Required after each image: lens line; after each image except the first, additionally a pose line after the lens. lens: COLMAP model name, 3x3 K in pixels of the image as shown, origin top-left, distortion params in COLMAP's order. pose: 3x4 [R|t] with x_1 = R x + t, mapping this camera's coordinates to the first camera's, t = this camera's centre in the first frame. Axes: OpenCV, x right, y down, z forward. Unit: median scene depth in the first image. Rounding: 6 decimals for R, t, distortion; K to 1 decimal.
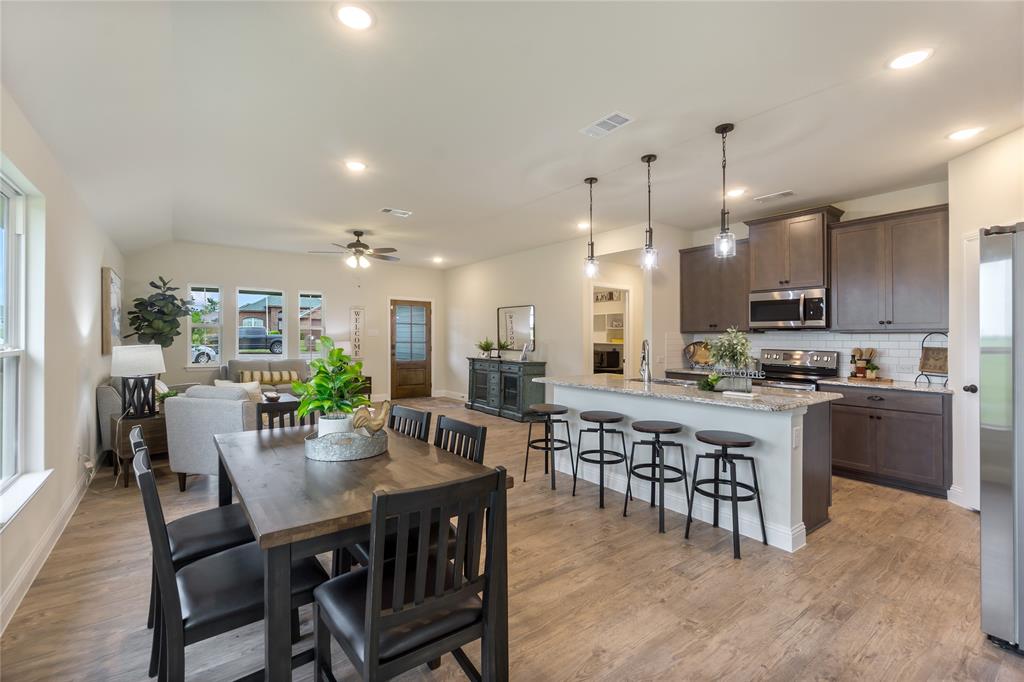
lens RADIAL K [[449.3, 0, 512.2], [0, 449.3, 329.3], [0, 0, 1]] dist [0.002123, 0.000386]
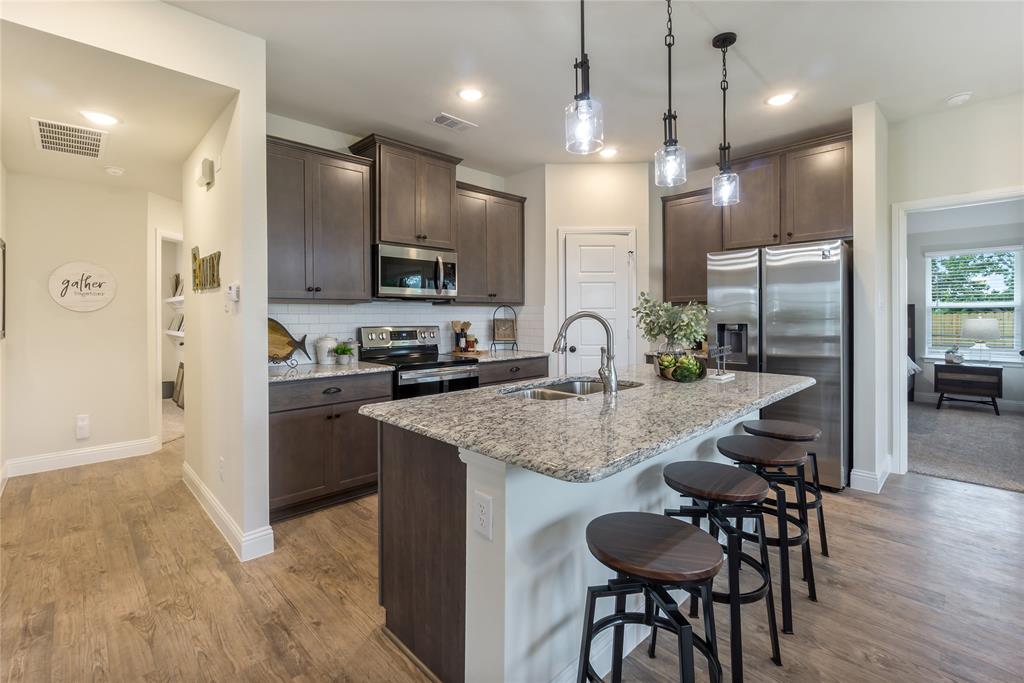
lens RADIAL K [[454.1, 0, 508.4], [0, 454.1, 313.8], [0, 0, 1]] dist [0.000503, 0.000084]
pose [[-0.123432, -0.006234, 0.992334, -0.173945], [-0.012349, 0.999912, 0.004746, 0.019236], [-0.992276, -0.011669, -0.123498, 0.964731]]
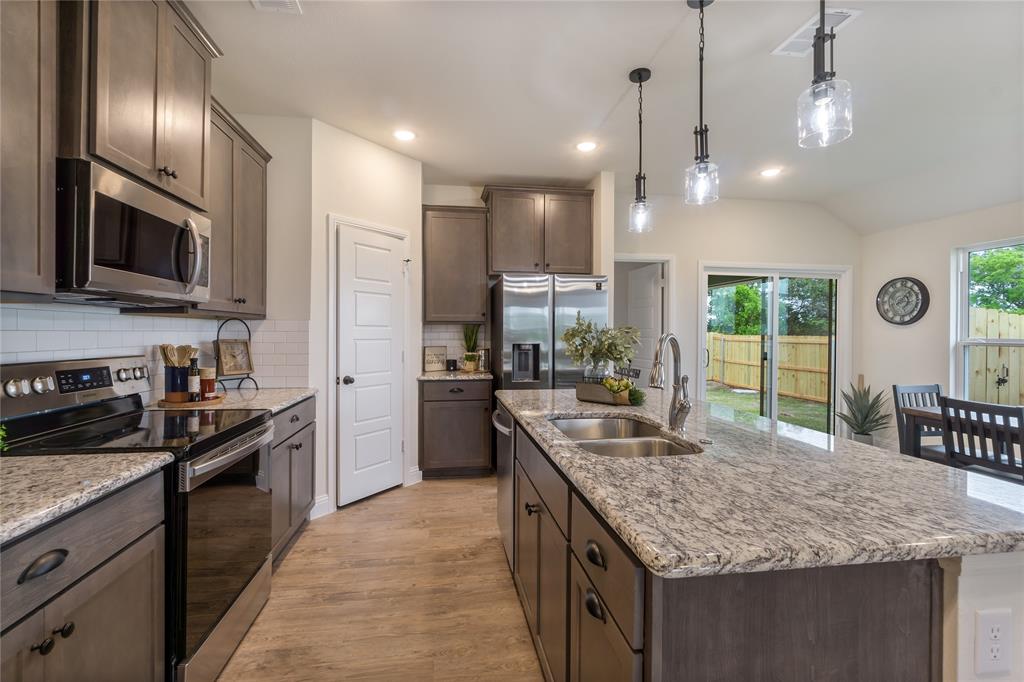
lens RADIAL K [[452.5, 0, 500.4], [0, 452.5, 331.3], [0, 0, 1]] dist [-0.001061, -0.000130]
pose [[-0.874982, -0.012456, 0.483994, 0.196519], [-0.020188, 0.999738, -0.010768, 0.022539], [-0.483733, -0.019193, -0.875005, 1.210797]]
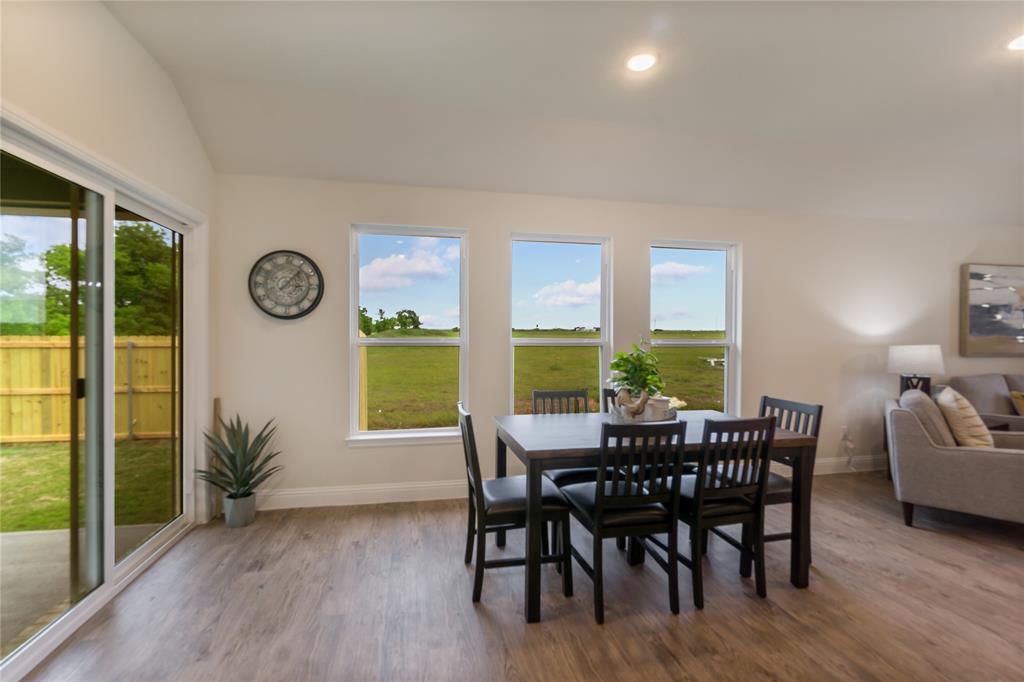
lens RADIAL K [[478.1, 0, 512.0], [0, 478.1, 341.0], [0, 0, 1]] dist [0.000366, -0.000100]
pose [[-0.409241, 0.000132, -0.912426, 0.418643], [0.009830, 0.999943, -0.004265, 0.018746], [0.912373, -0.010715, -0.409219, 0.535543]]
